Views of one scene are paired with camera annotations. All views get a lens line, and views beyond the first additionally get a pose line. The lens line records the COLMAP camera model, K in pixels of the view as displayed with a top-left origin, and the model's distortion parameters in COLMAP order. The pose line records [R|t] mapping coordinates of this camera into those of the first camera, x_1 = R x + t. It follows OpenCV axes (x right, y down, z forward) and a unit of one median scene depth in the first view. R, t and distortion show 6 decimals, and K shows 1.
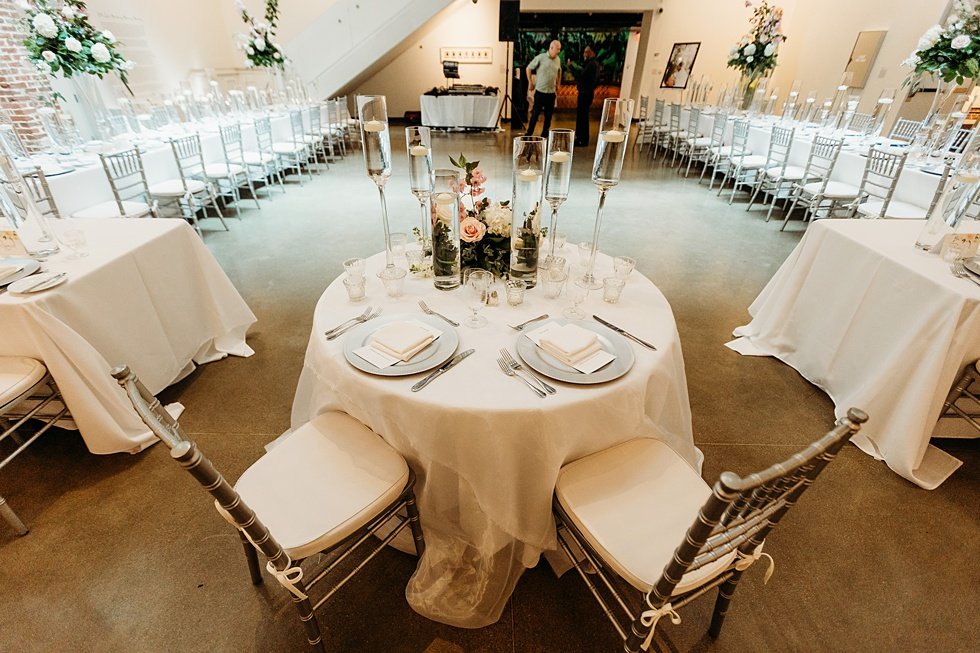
lens RADIAL K [[438.1, 0, 486.3], [0, 438.1, 330.7], [0, 0, 1]] dist [-0.001916, -0.000909]
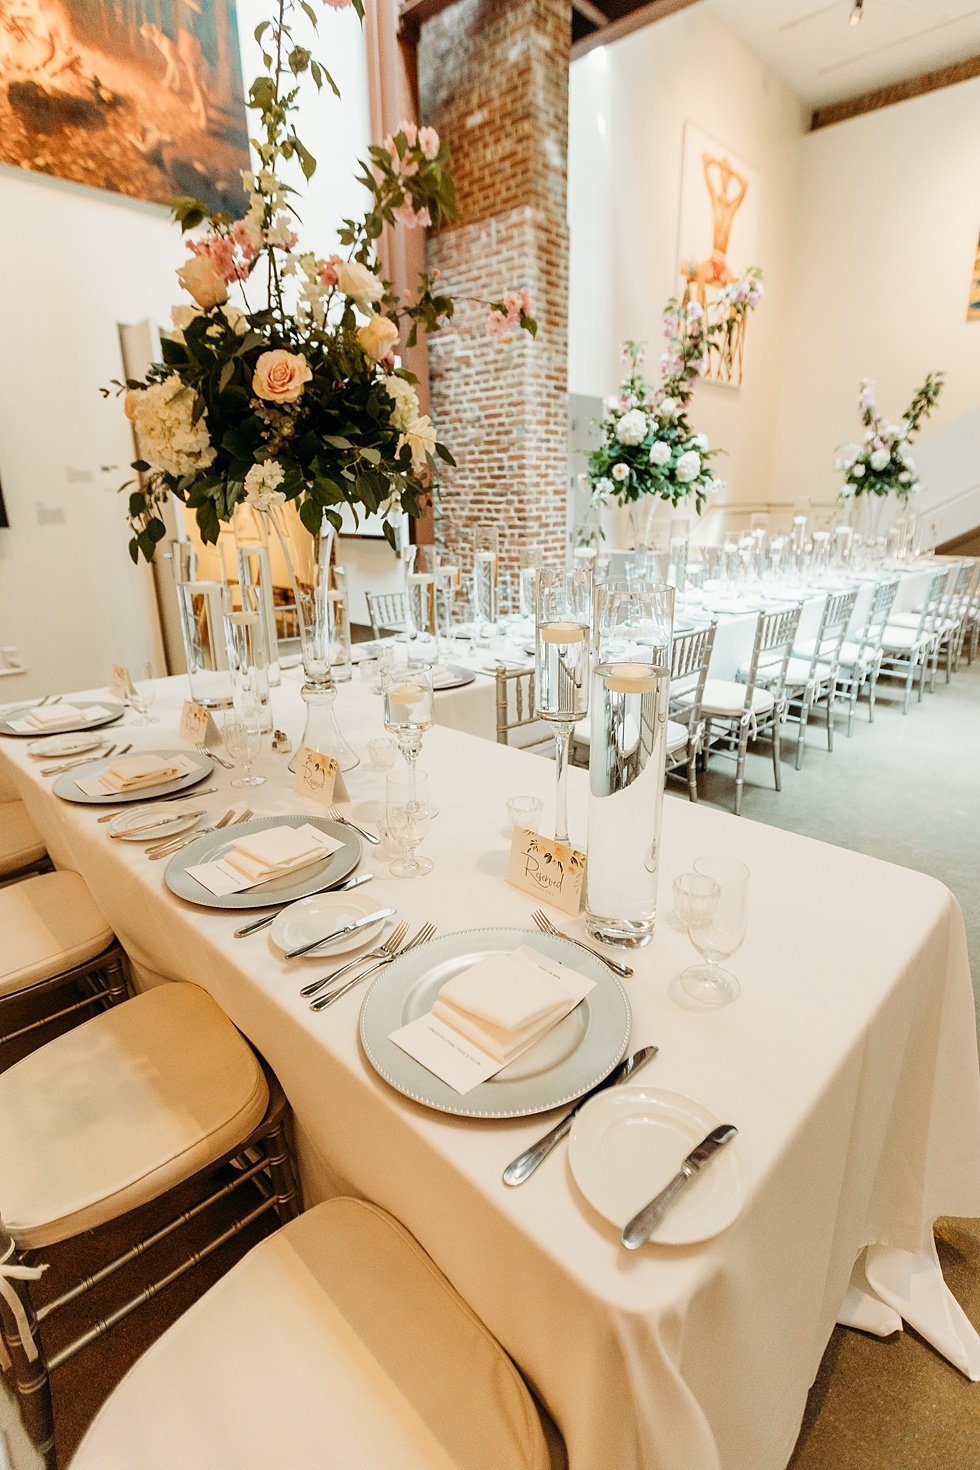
lens RADIAL K [[717.5, 0, 493.1], [0, 717.5, 727.2], [0, 0, 1]] dist [-0.003490, -0.000642]
pose [[0.729449, 0.200619, -0.653954, -0.274962], [-0.352506, 0.929553, -0.108033, -0.084049], [0.586211, 0.309327, 0.748781, 0.171387]]
